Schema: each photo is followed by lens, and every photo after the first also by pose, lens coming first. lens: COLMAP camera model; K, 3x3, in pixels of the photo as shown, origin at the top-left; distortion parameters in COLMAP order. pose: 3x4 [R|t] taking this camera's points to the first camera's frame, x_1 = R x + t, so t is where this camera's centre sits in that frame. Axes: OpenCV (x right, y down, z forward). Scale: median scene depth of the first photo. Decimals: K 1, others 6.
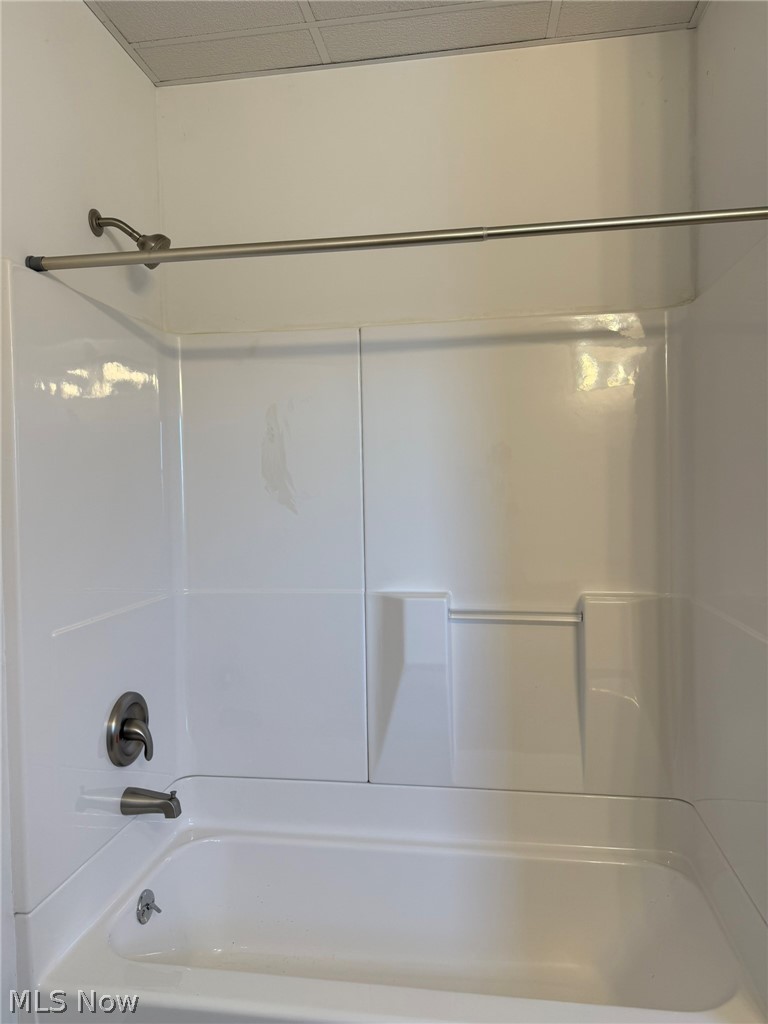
lens RADIAL K [[721.0, 0, 384.0], [0, 721.0, 512.0], [0, 0, 1]] dist [0.075851, -0.081944]
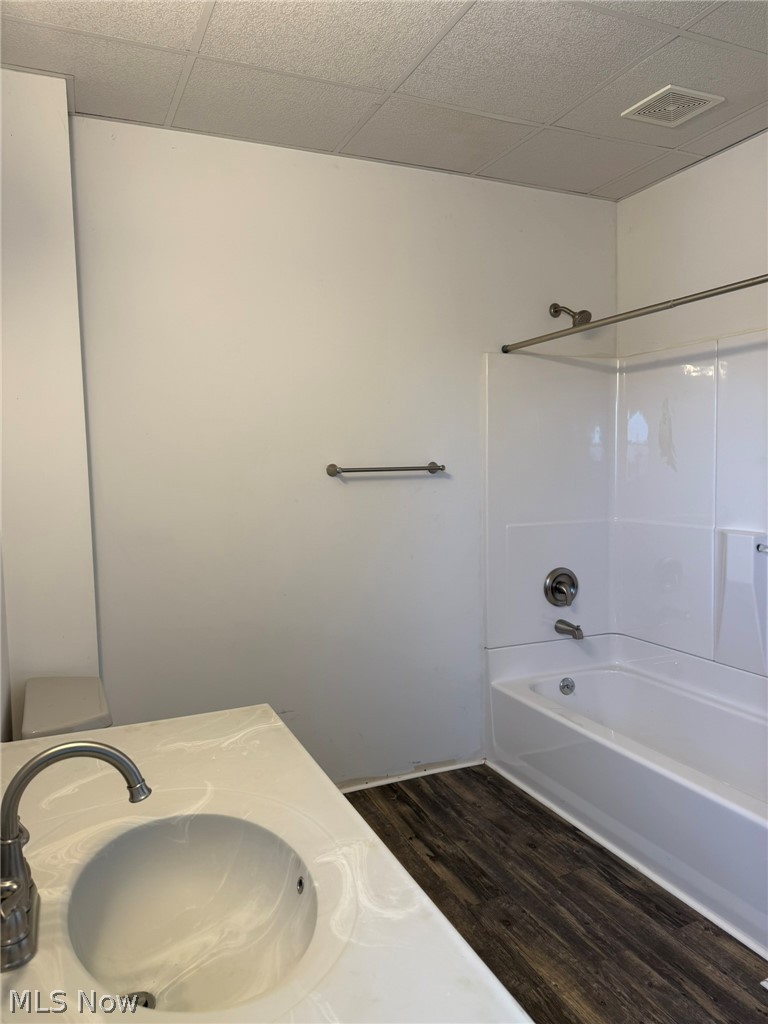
lens RADIAL K [[721.0, 0, 384.0], [0, 721.0, 512.0], [0, 0, 1]] dist [0.075851, -0.081944]
pose [[0.546935, 0.062149, -0.834865, 0.917557], [-0.010387, 0.997668, 0.067464, -0.010755], [0.837111, -0.028226, 0.546305, -0.362715]]
